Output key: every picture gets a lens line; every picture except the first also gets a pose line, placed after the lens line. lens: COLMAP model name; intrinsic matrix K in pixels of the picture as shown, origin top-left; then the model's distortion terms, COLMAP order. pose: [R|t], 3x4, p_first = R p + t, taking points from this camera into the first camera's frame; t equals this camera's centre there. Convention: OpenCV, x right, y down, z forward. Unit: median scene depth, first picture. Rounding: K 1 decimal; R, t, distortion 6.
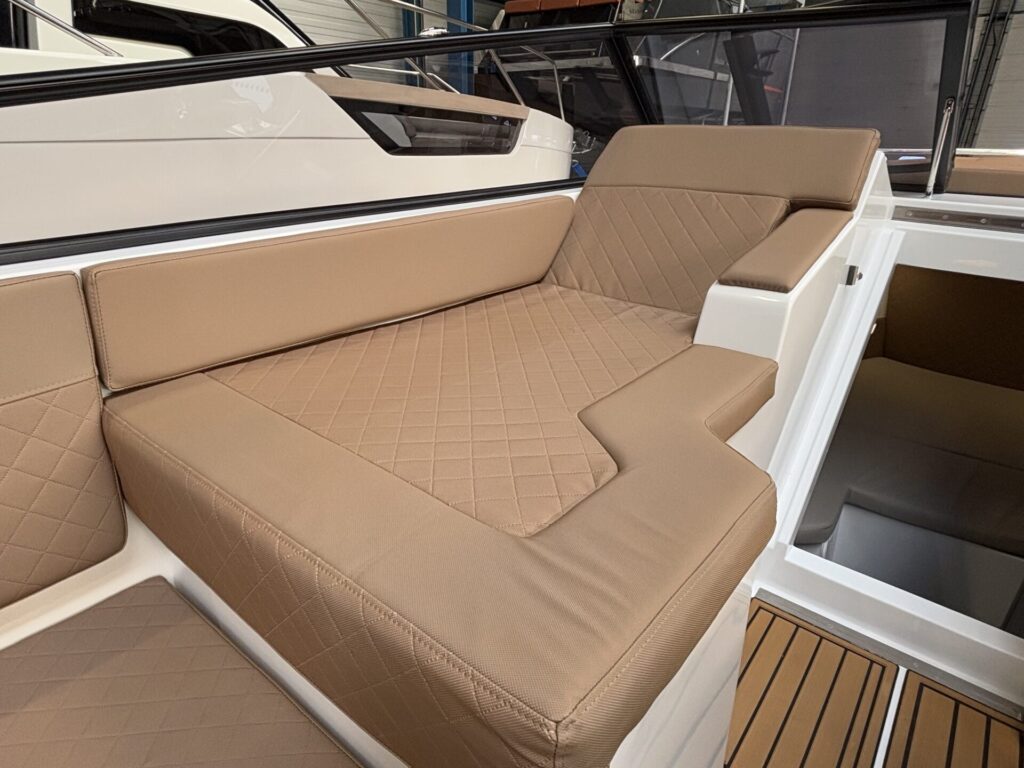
lens RADIAL K [[604.7, 0, 520.5], [0, 604.7, 383.2], [0, 0, 1]] dist [-0.007590, -0.006461]
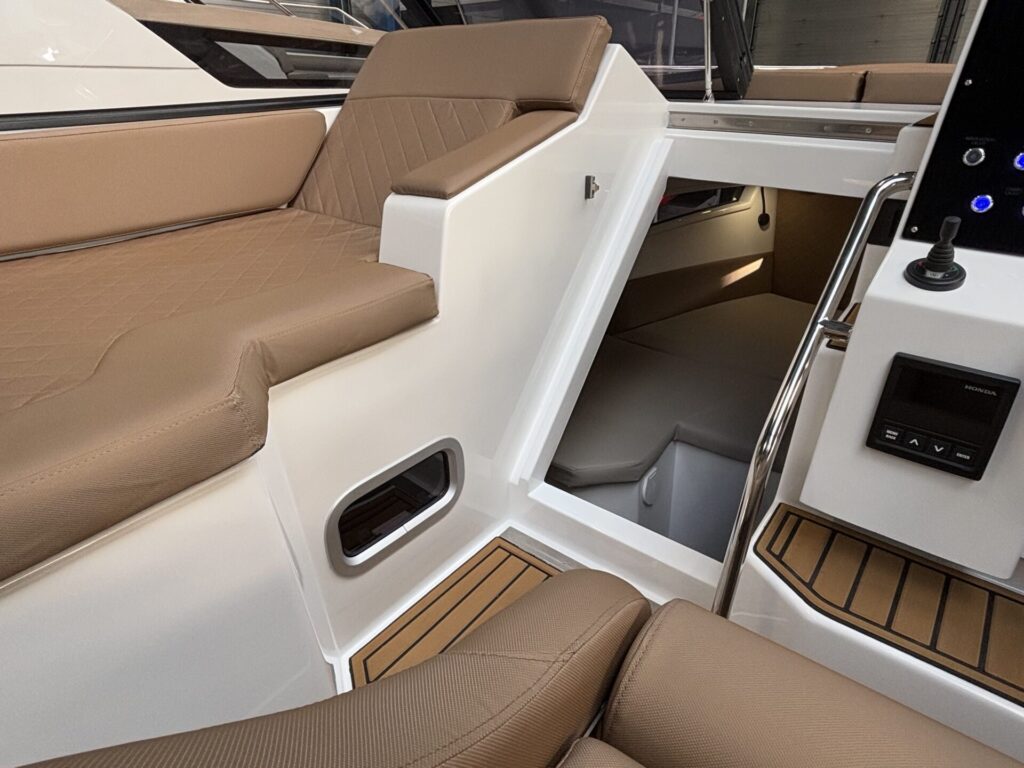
lens RADIAL K [[604.7, 0, 510.8], [0, 604.7, 383.5], [0, 0, 1]] dist [-0.007590, -0.006461]
pose [[0.999620, -0.025663, 0.010043, 0.393835], [0.024847, 0.996922, 0.074356, 0.044316], [-0.011921, -0.074079, 0.997181, 0.067759]]
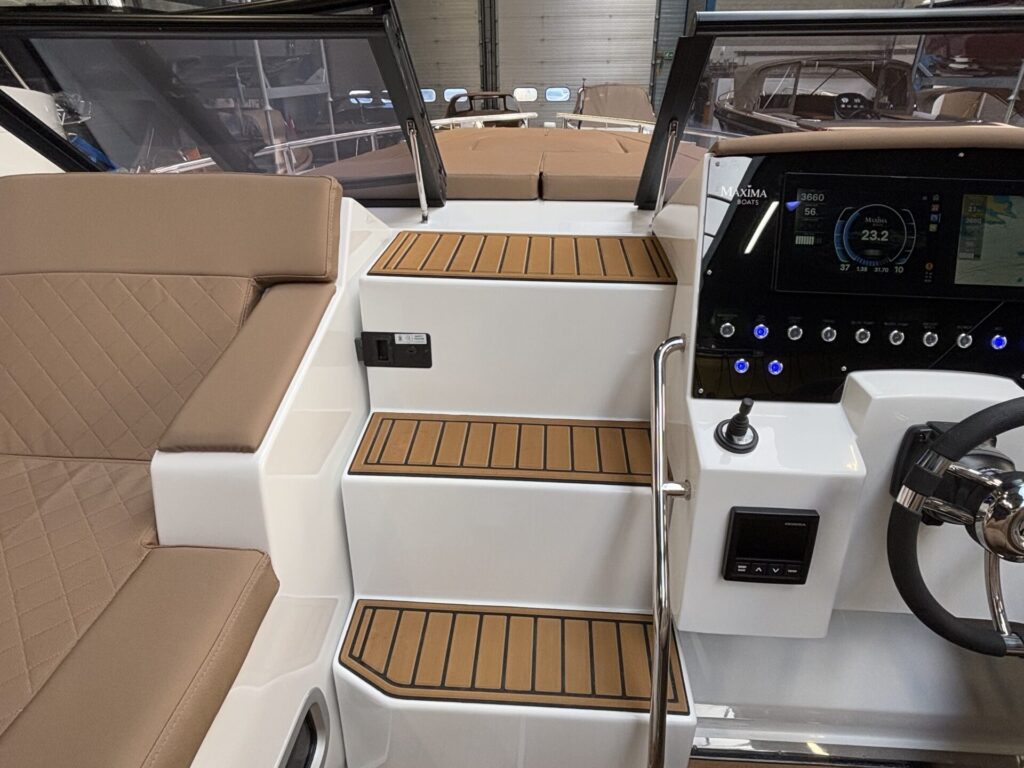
lens RADIAL K [[604.7, 0, 515.9], [0, 604.7, 386.6], [0, 0, 1]] dist [-0.007590, -0.006461]
pose [[0.804778, -0.295312, 0.514902, 0.260776], [0.243814, 0.955361, 0.166853, -0.205785], [-0.541191, -0.008739, 0.840854, 0.160438]]
